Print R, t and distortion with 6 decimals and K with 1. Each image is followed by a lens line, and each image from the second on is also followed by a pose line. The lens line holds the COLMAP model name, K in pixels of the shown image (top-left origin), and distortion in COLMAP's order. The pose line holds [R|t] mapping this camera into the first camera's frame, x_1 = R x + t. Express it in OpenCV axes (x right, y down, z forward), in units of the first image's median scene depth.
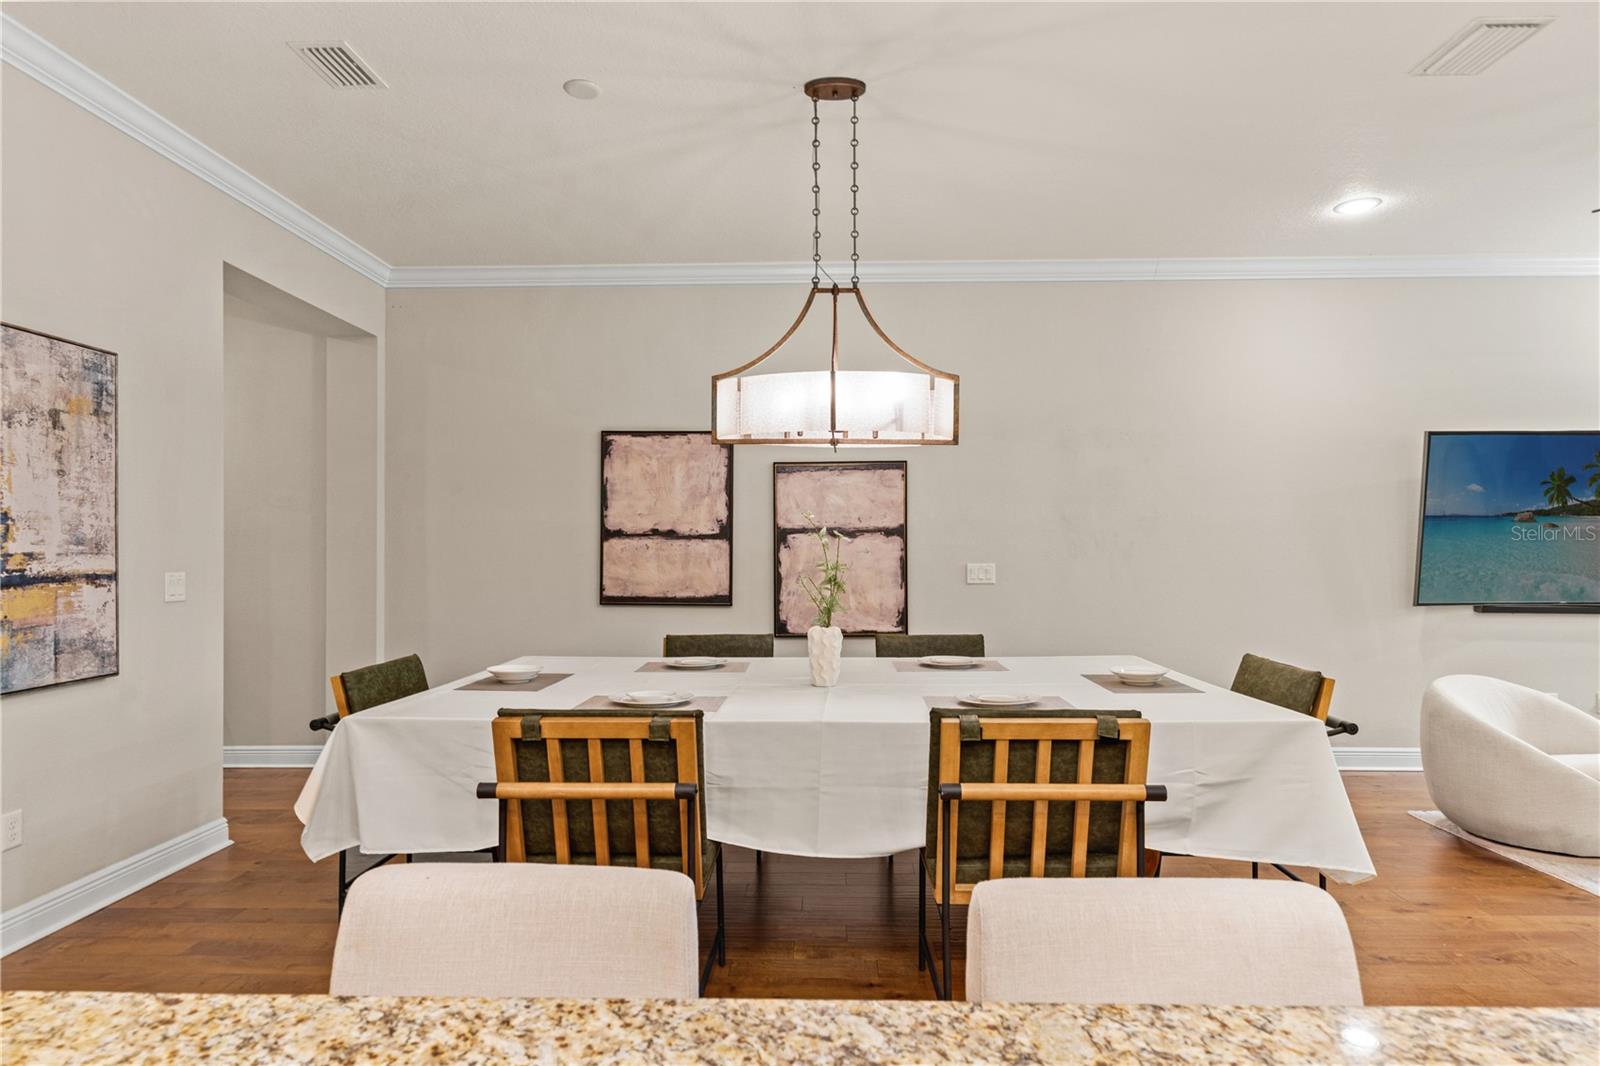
lens RADIAL K [[902.6, 0, 801.4], [0, 902.6, 542.2], [0, 0, 1]] dist [-0.002823, -0.001942]
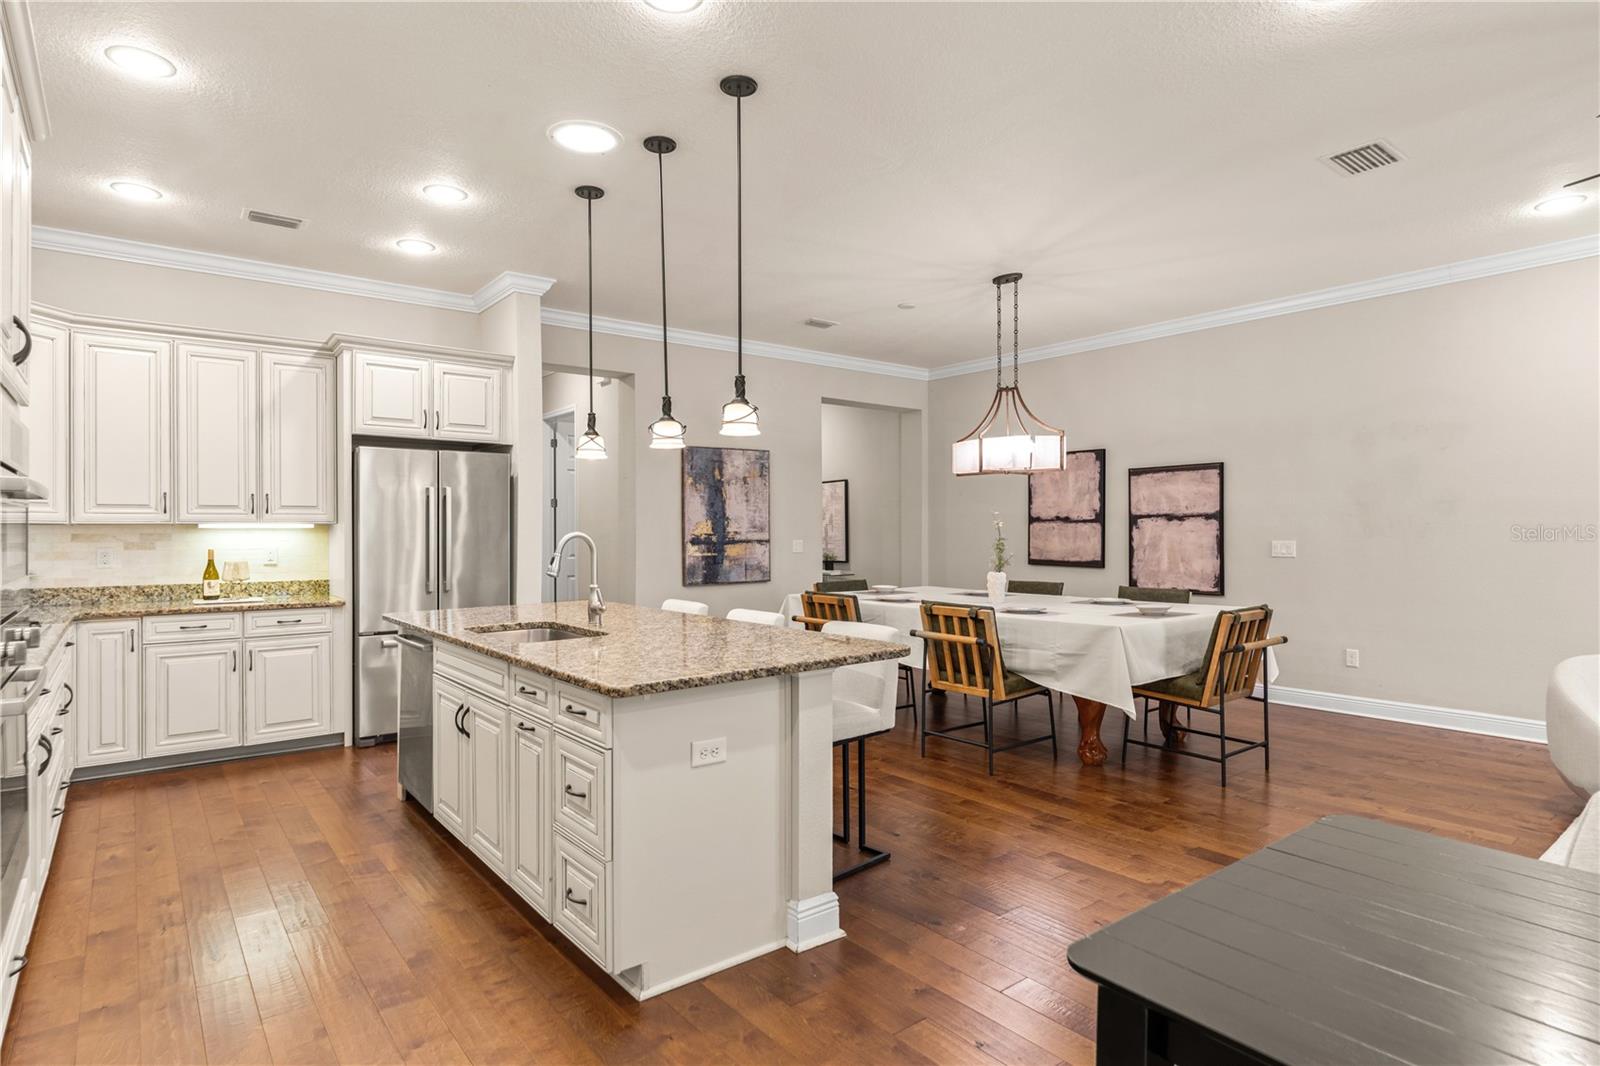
lens RADIAL K [[861.7, 0, 807.7], [0, 861.7, 527.7], [0, 0, 1]] dist [0.001208, -0.000298]
pose [[0.642159, -0.001040, -0.766571, 0.692818], [0.008297, 0.999950, 0.005593, -0.006811], [0.766527, -0.009952, 0.642135, -0.270544]]
